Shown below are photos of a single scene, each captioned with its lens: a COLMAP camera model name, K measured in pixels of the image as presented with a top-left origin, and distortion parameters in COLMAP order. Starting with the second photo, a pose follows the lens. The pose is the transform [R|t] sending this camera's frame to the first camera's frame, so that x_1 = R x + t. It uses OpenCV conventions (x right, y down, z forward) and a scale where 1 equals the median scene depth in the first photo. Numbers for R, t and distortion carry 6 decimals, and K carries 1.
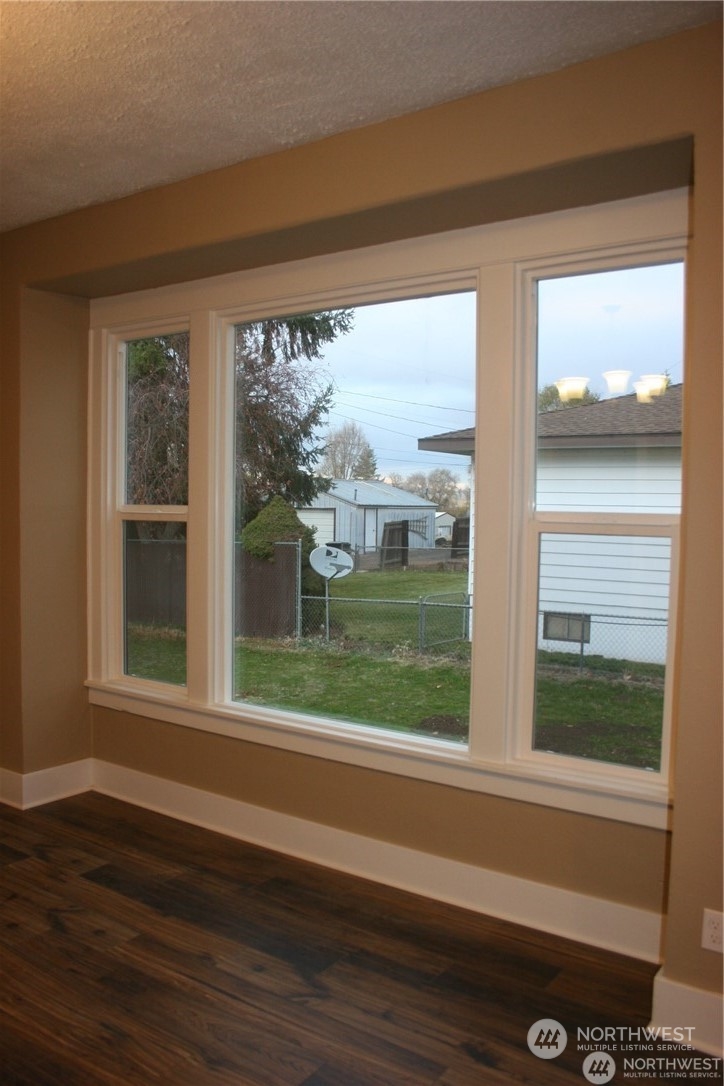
lens RADIAL K [[920.2, 0, 362.0], [0, 920.2, 543.0], [0, 0, 1]] dist [-0.166392, 0.167566]
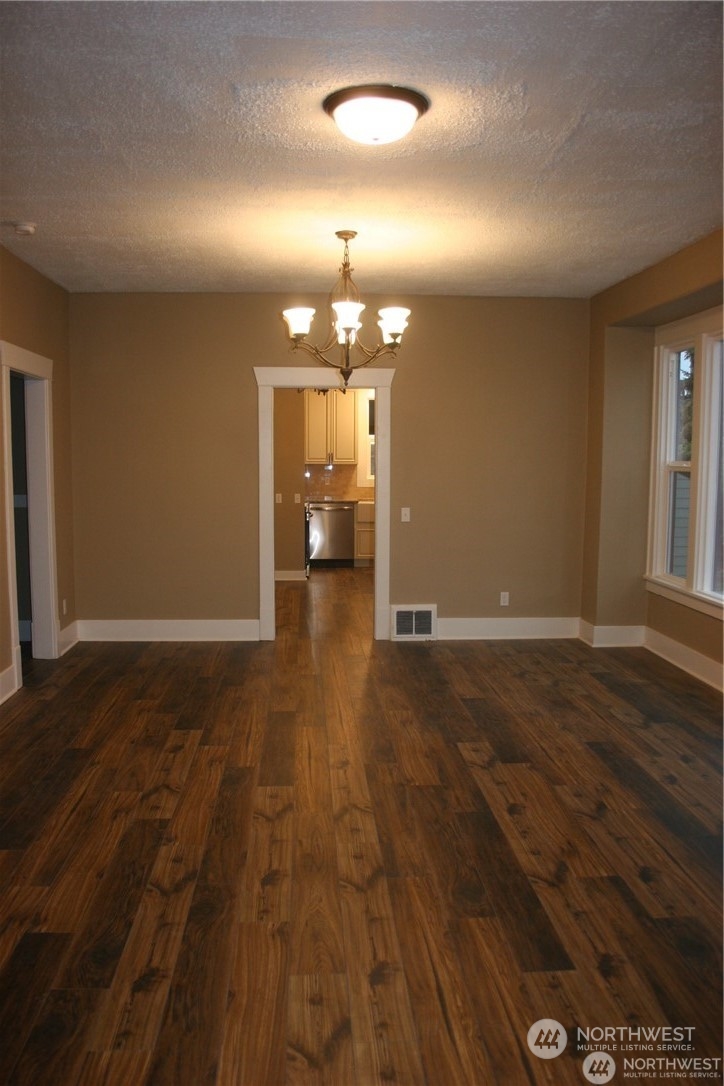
lens RADIAL K [[920.2, 0, 362.0], [0, 920.2, 543.0], [0, 0, 1]] dist [-0.166392, 0.167566]
pose [[0.637723, 0.062941, -0.767690, 0.632627], [-0.033835, 0.997983, 0.053715, 0.033606], [0.769523, -0.008280, 0.638566, -0.397619]]
